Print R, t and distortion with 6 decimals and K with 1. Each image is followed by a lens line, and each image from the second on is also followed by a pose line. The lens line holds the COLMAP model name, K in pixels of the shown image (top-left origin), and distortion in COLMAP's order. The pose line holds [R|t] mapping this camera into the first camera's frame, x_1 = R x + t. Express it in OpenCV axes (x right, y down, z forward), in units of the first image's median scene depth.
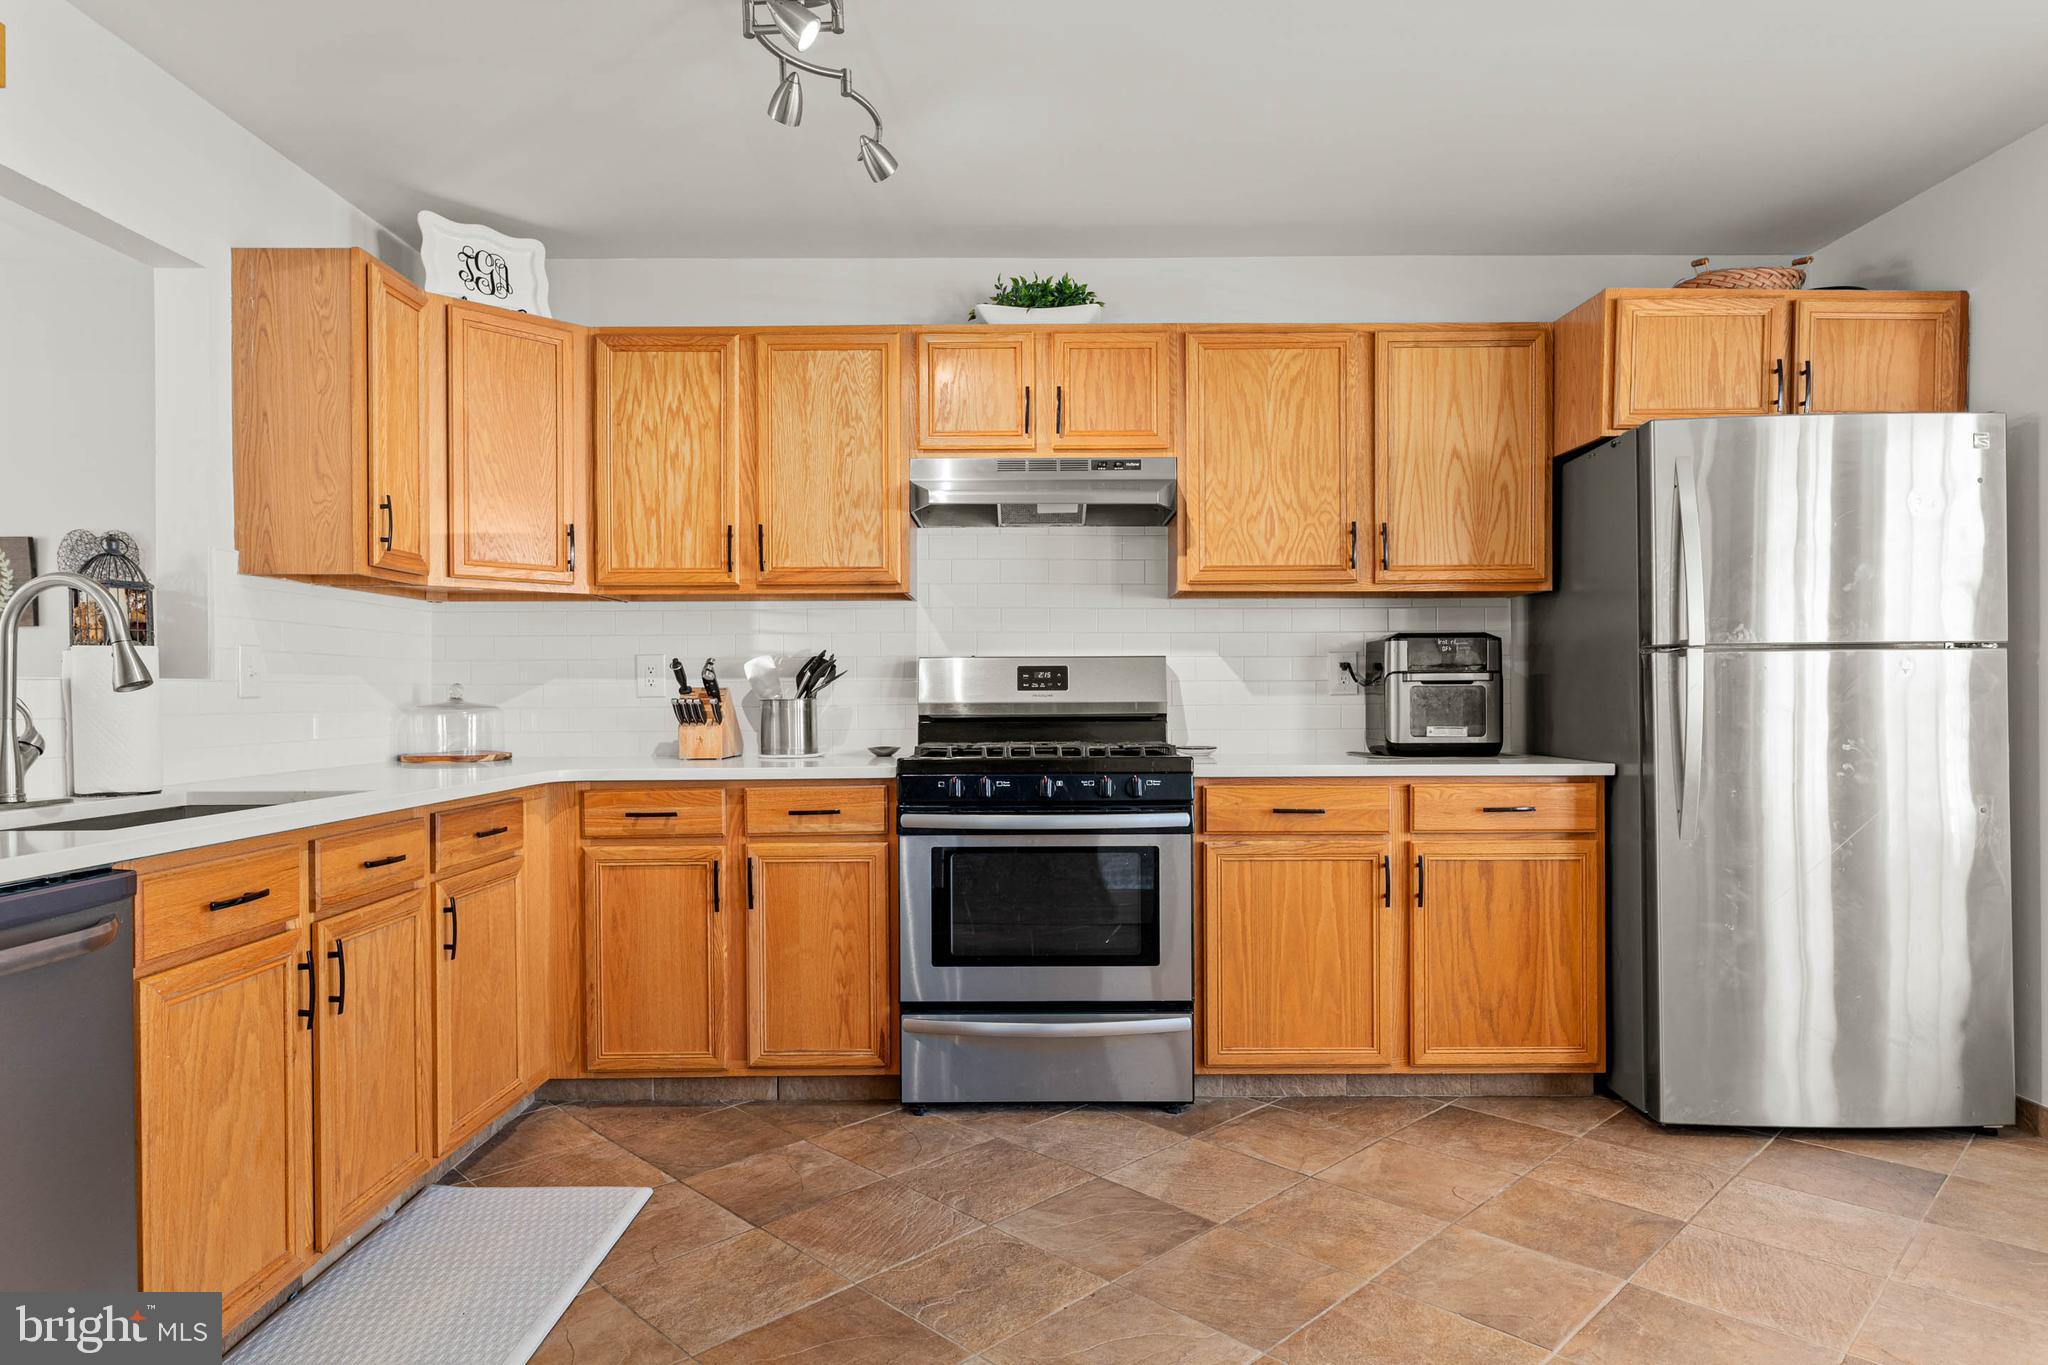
lens RADIAL K [[1188.2, 0, 1014.9], [0, 1188.2, 709.0], [0, 0, 1]] dist [0.003479, -0.001564]
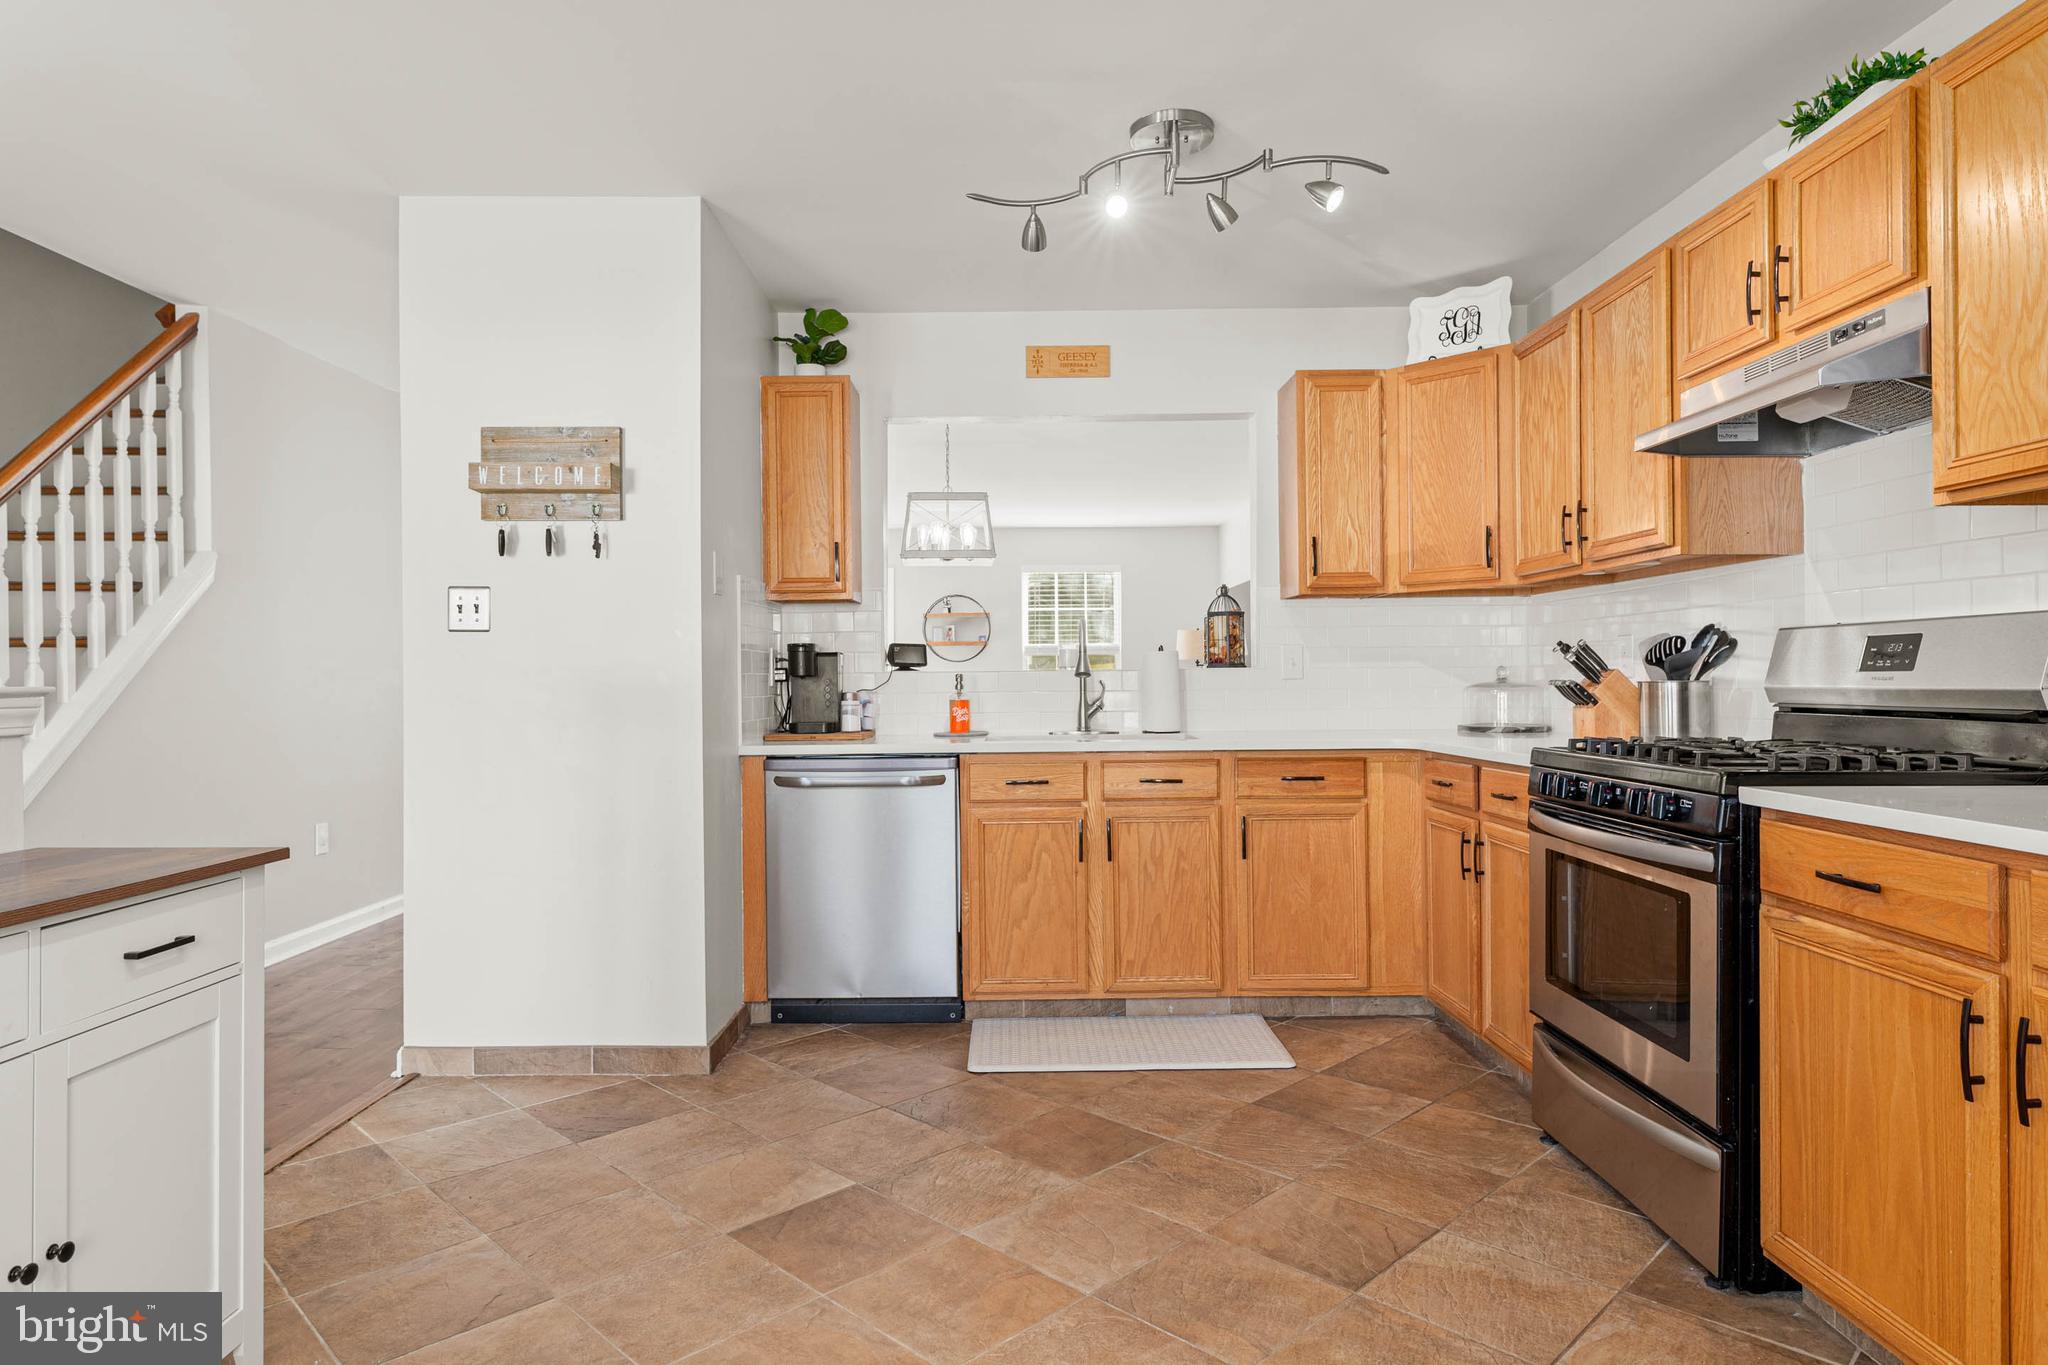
lens RADIAL K [[1188.2, 0, 1026.0], [0, 1188.2, 681.4], [0, 0, 1]] dist [0.003479, -0.001564]
pose [[0.011708, 0.007022, -0.999907, 0.874753], [-0.003798, 0.999968, 0.006978, -0.015573], [0.999924, 0.003716, 0.011734, 0.631698]]
